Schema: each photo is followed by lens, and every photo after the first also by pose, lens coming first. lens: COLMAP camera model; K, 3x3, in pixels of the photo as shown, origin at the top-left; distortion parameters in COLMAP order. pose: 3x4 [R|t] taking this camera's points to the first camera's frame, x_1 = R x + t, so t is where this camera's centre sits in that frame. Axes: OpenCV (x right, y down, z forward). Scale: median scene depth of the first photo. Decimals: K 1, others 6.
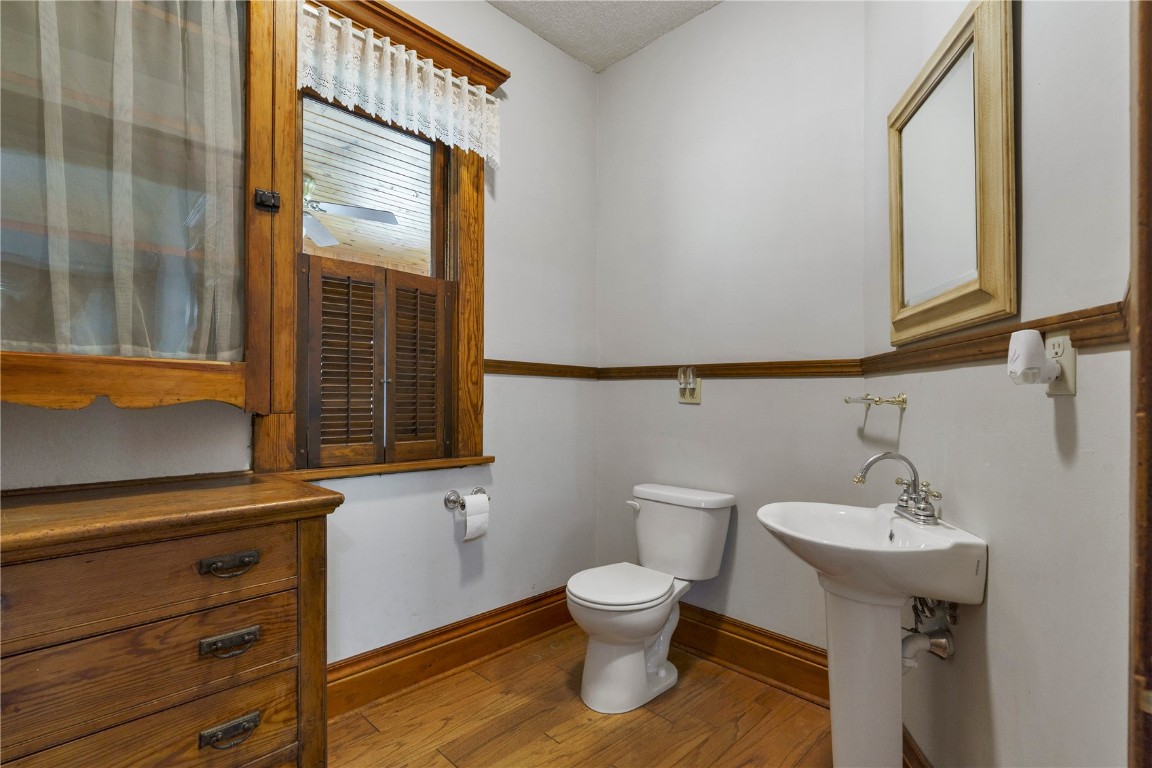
lens RADIAL K [[522.9, 0, 571.8], [0, 522.9, 395.1], [0, 0, 1]] dist [-0.000903, 0.000546]
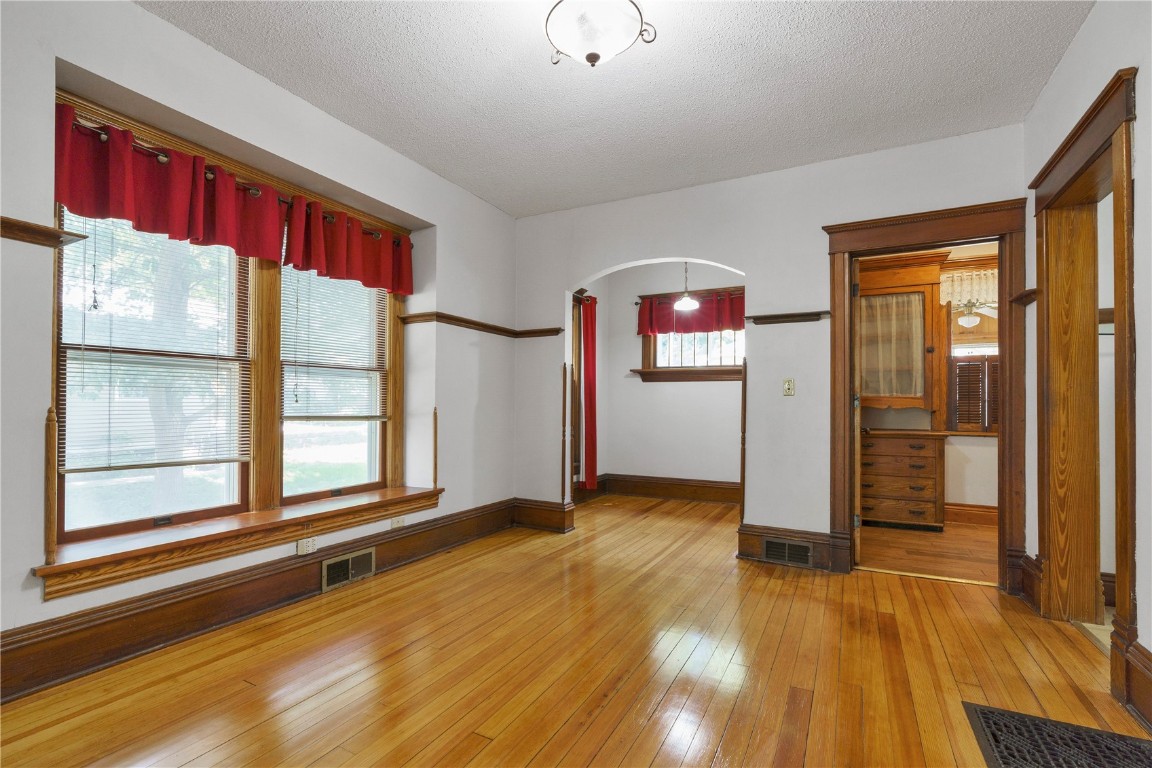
lens RADIAL K [[522.9, 0, 571.8], [0, 522.9, 395.1], [0, 0, 1]] dist [-0.000903, 0.000546]
pose [[0.297364, -0.012757, -0.954679, 2.062457], [-0.000099, 0.999910, -0.013392, -0.024336], [0.954764, 0.004076, 0.297336, -2.353214]]
